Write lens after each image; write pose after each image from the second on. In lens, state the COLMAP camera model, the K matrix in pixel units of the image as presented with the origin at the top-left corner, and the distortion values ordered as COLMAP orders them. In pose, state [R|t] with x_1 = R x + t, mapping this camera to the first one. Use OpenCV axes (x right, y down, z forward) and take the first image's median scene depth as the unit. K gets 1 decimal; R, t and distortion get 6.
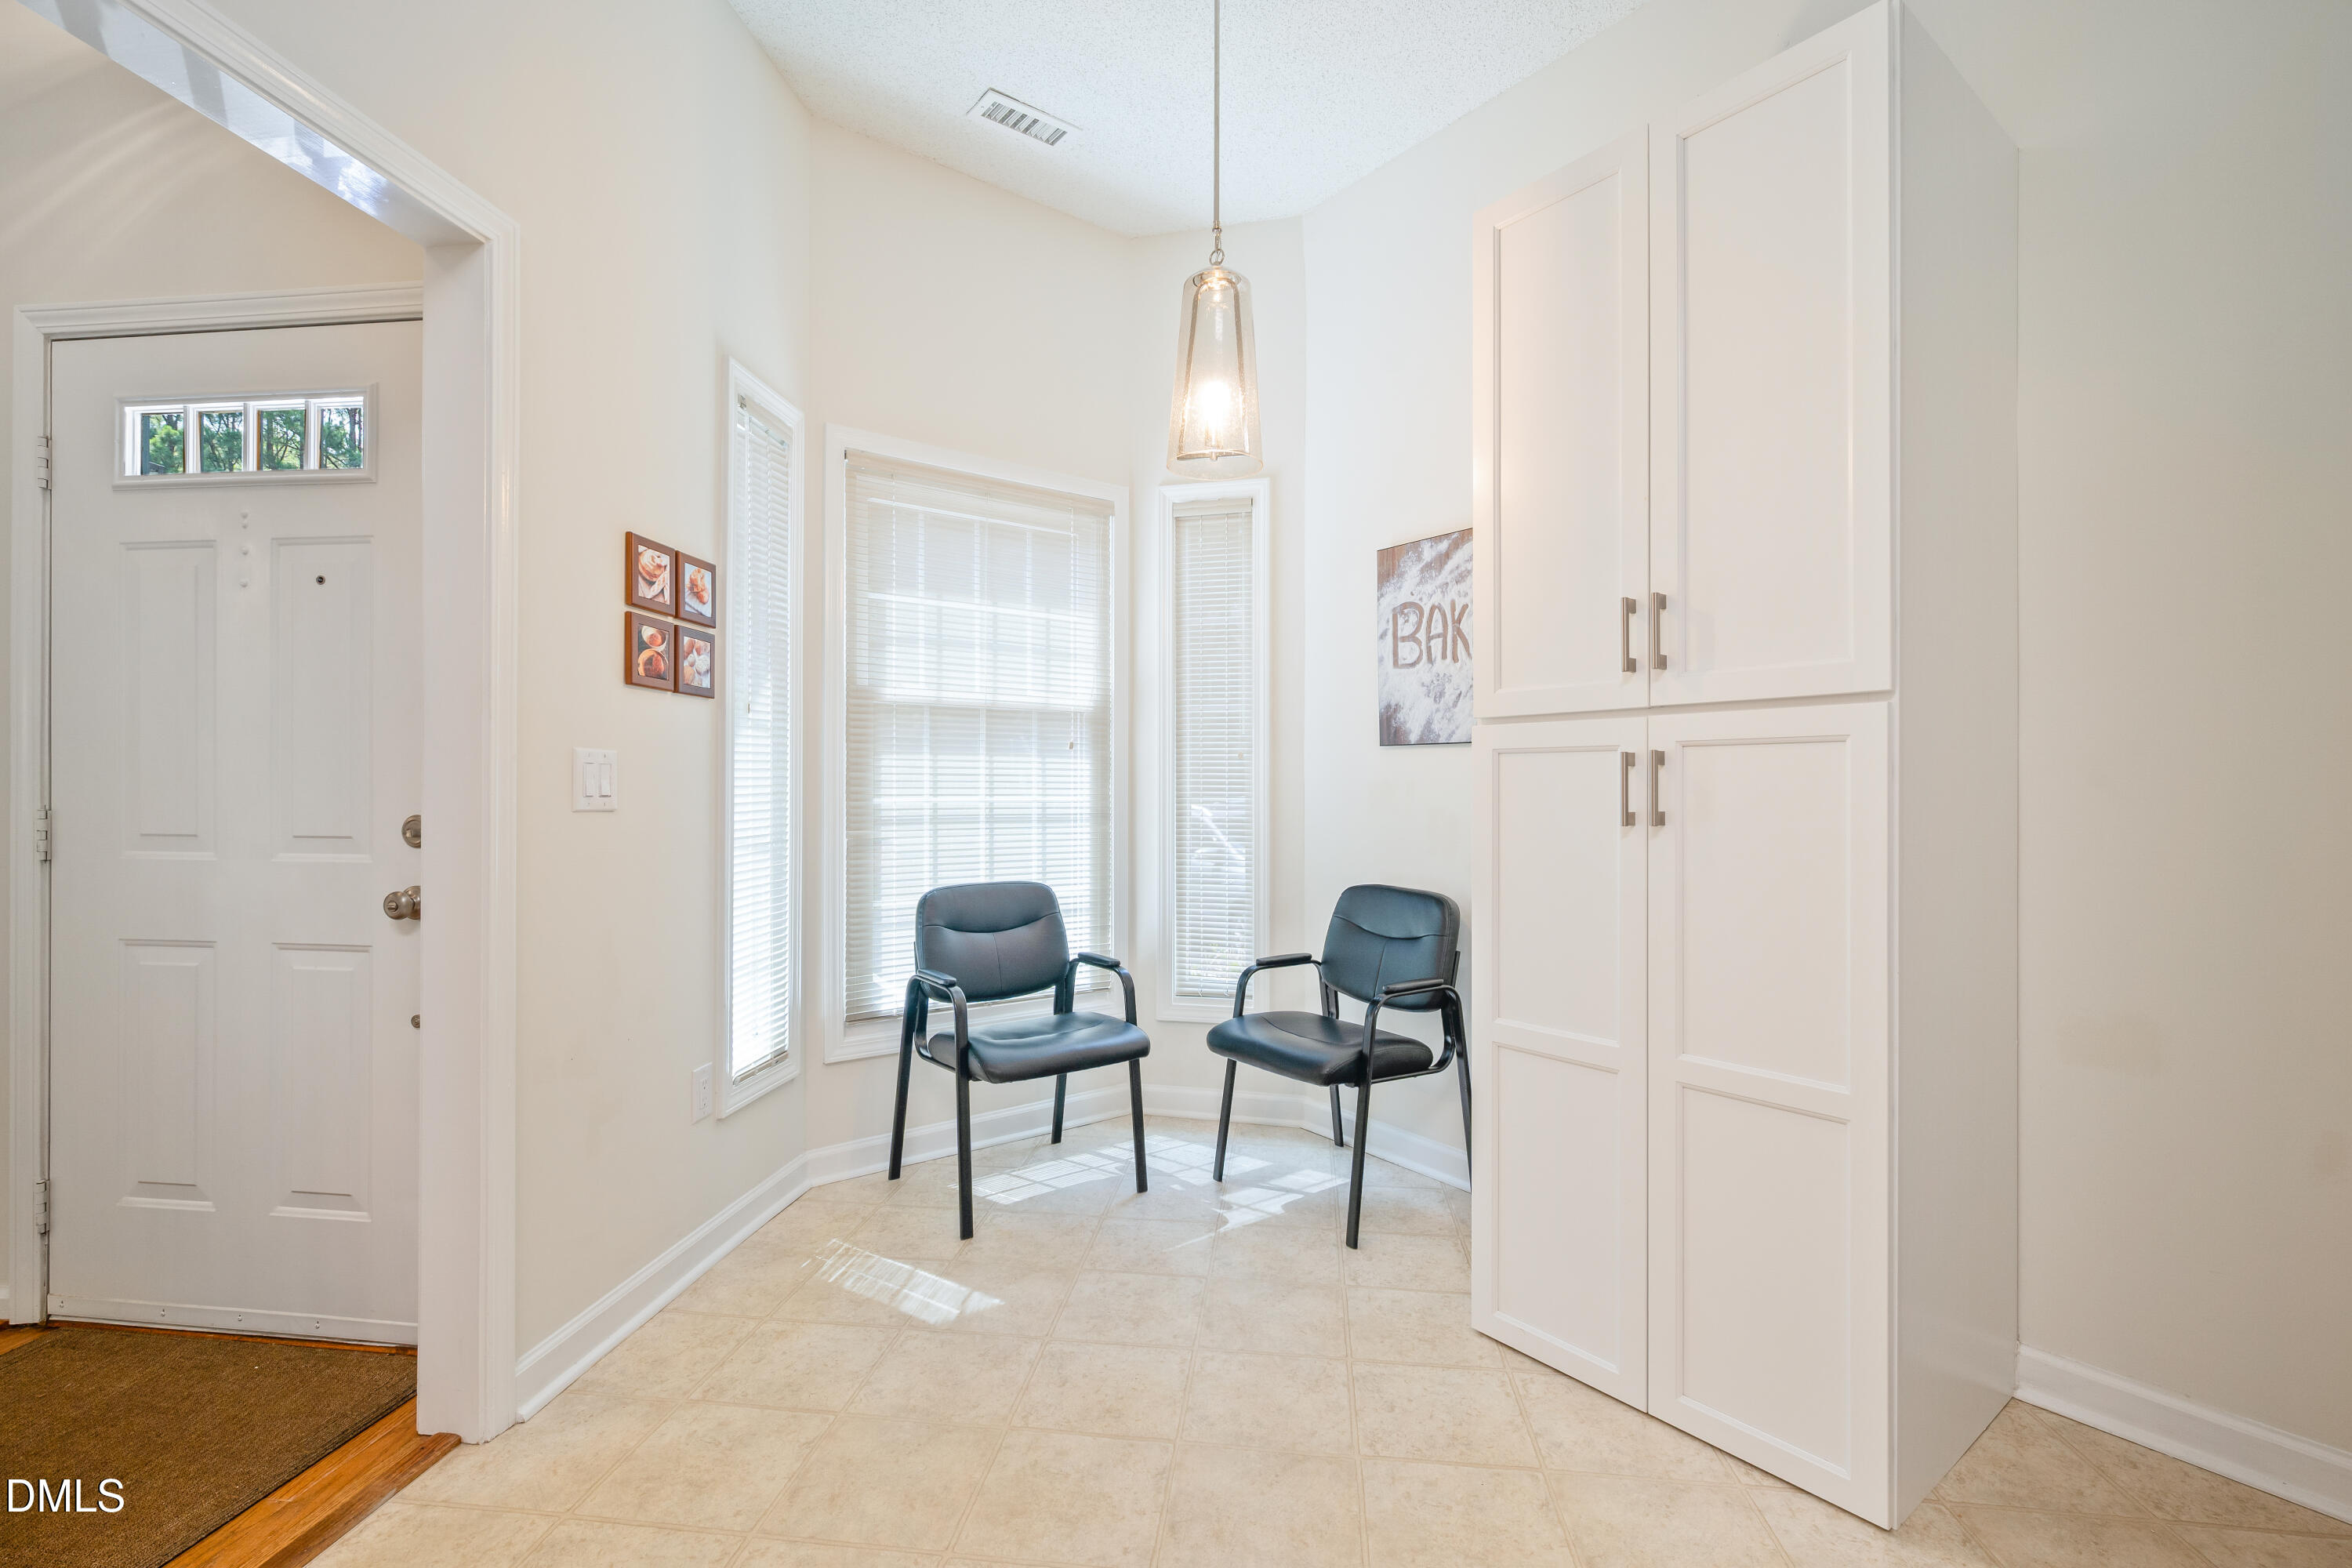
lens RADIAL K [[1070.2, 0, 1189.6], [0, 1070.2, 782.7], [0, 0, 1]] dist [-0.001688, -0.000437]
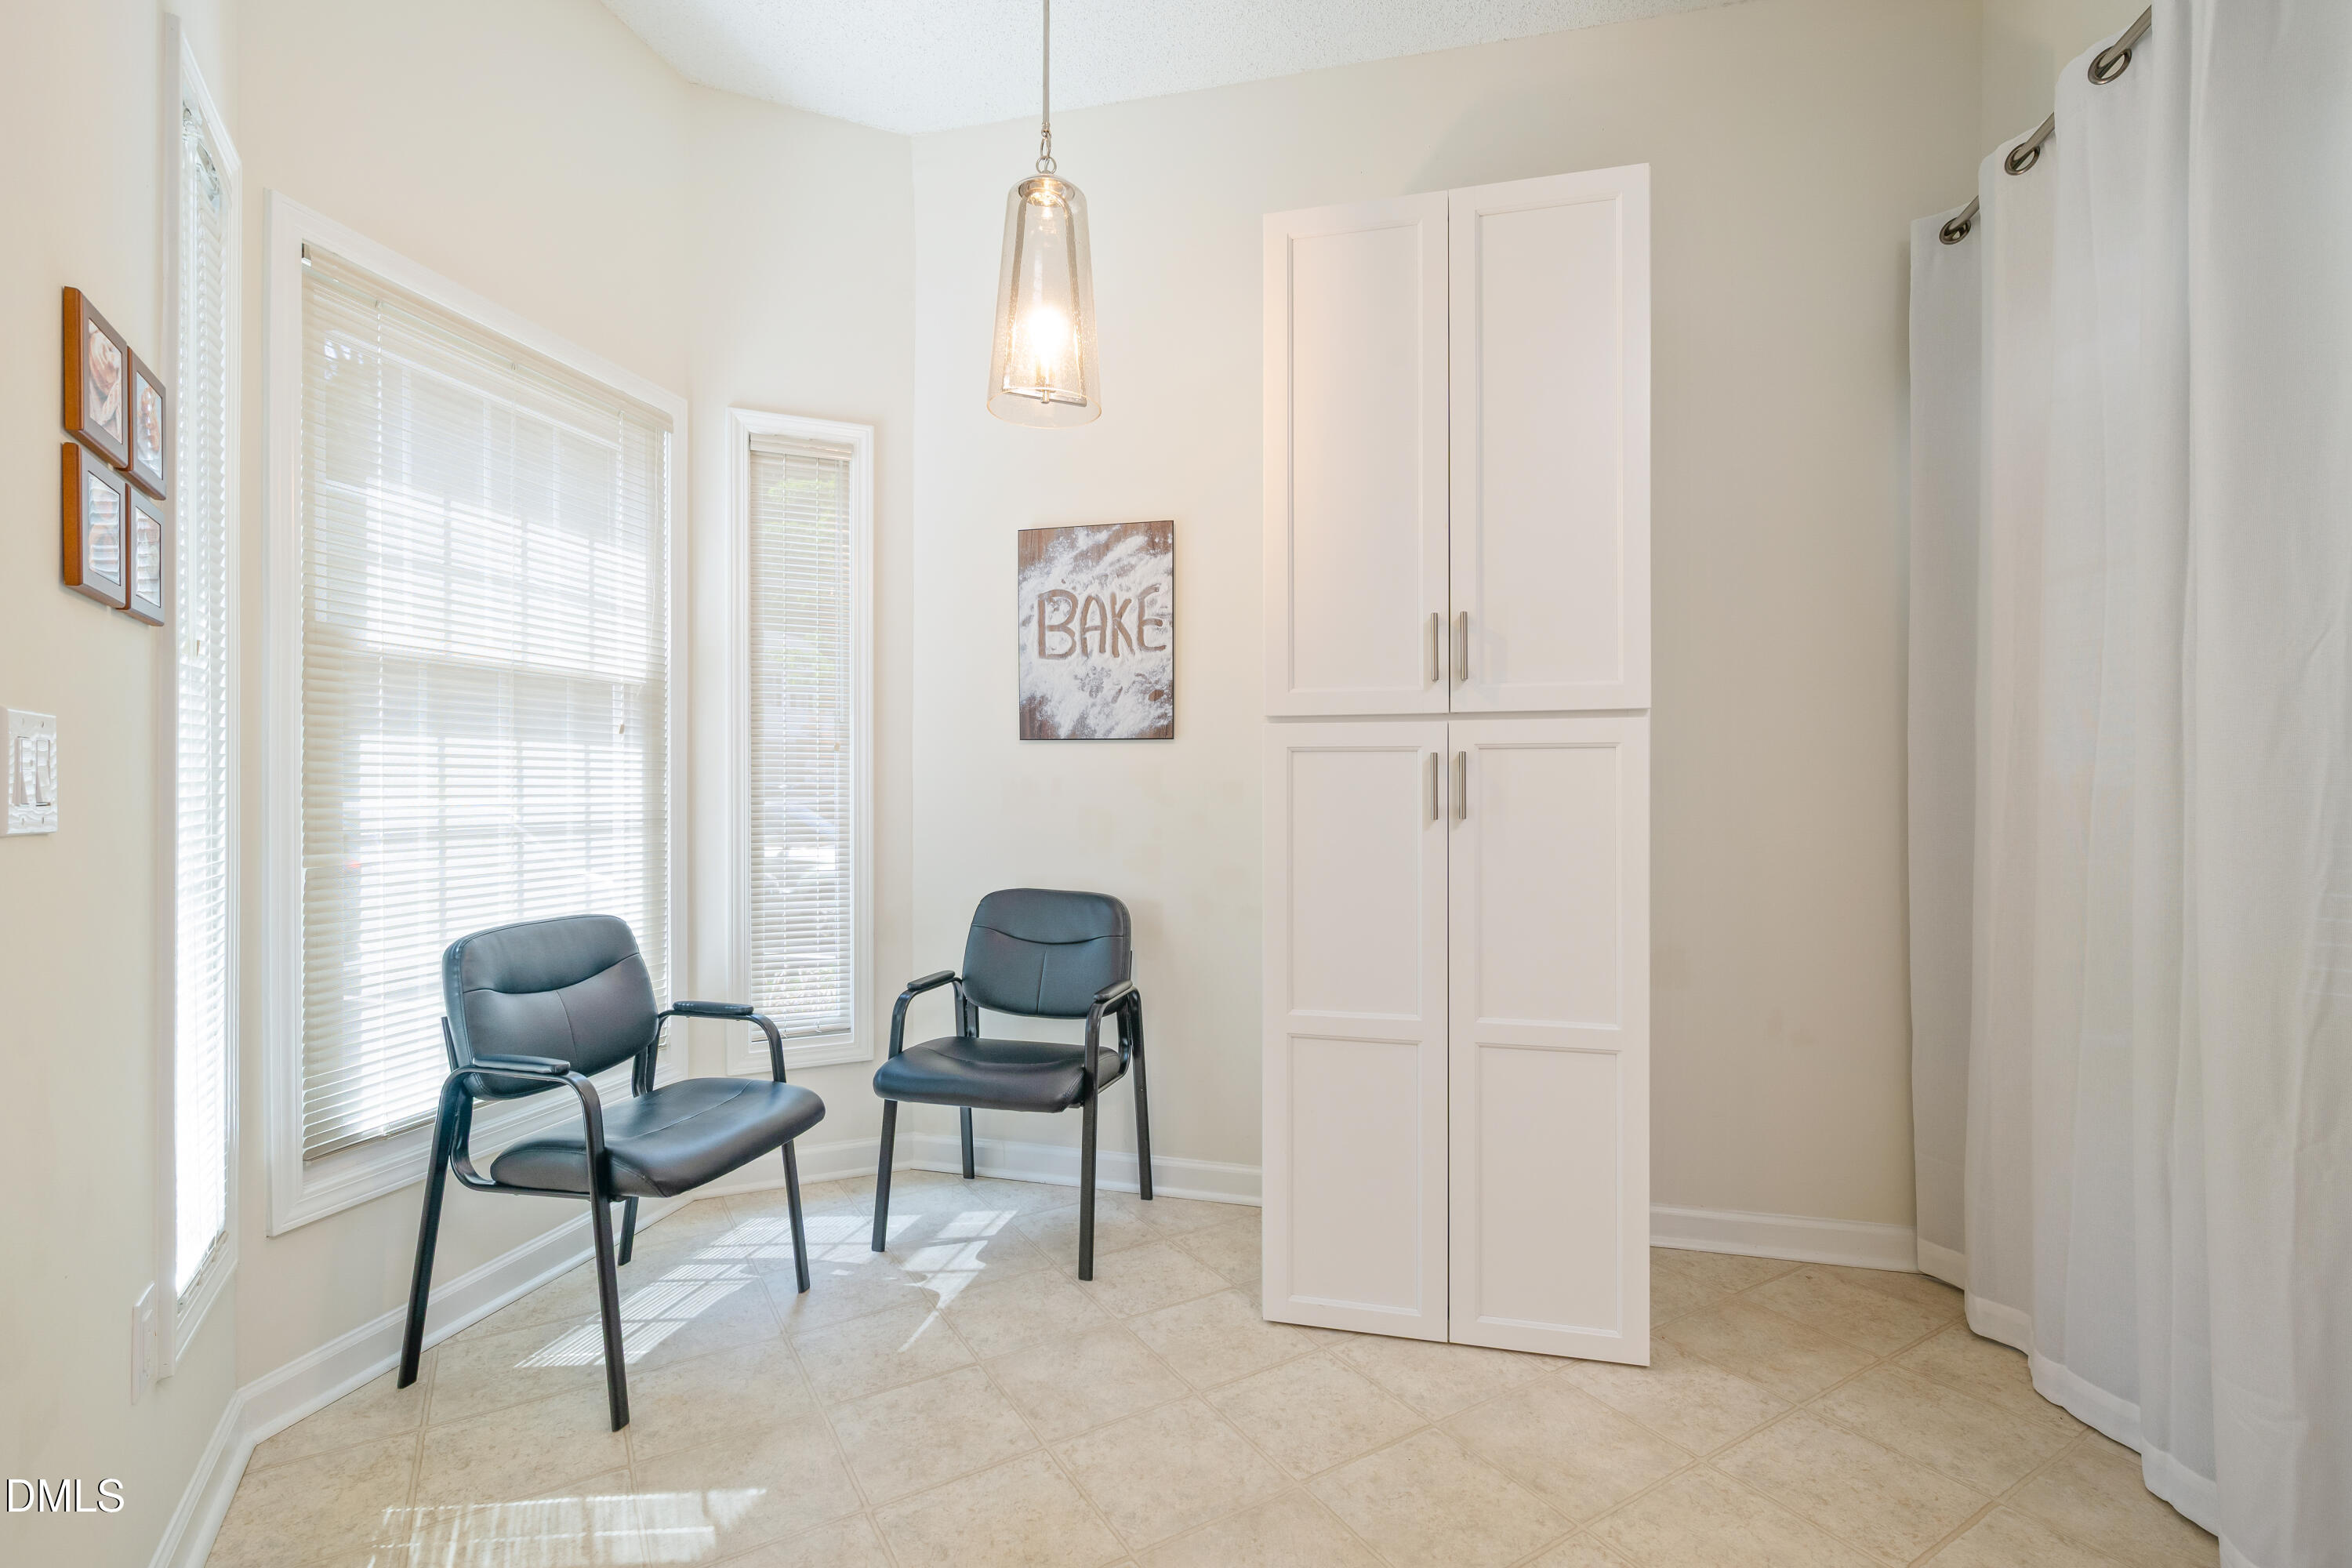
lens RADIAL K [[1070.2, 0, 1189.6], [0, 1070.2, 782.7], [0, 0, 1]] dist [-0.001688, -0.000437]
pose [[0.777014, -0.000131, 0.629484, -0.310603], [-0.002239, 0.999993, 0.002972, -0.000239], [-0.629480, -0.003719, 0.777008, 0.190825]]
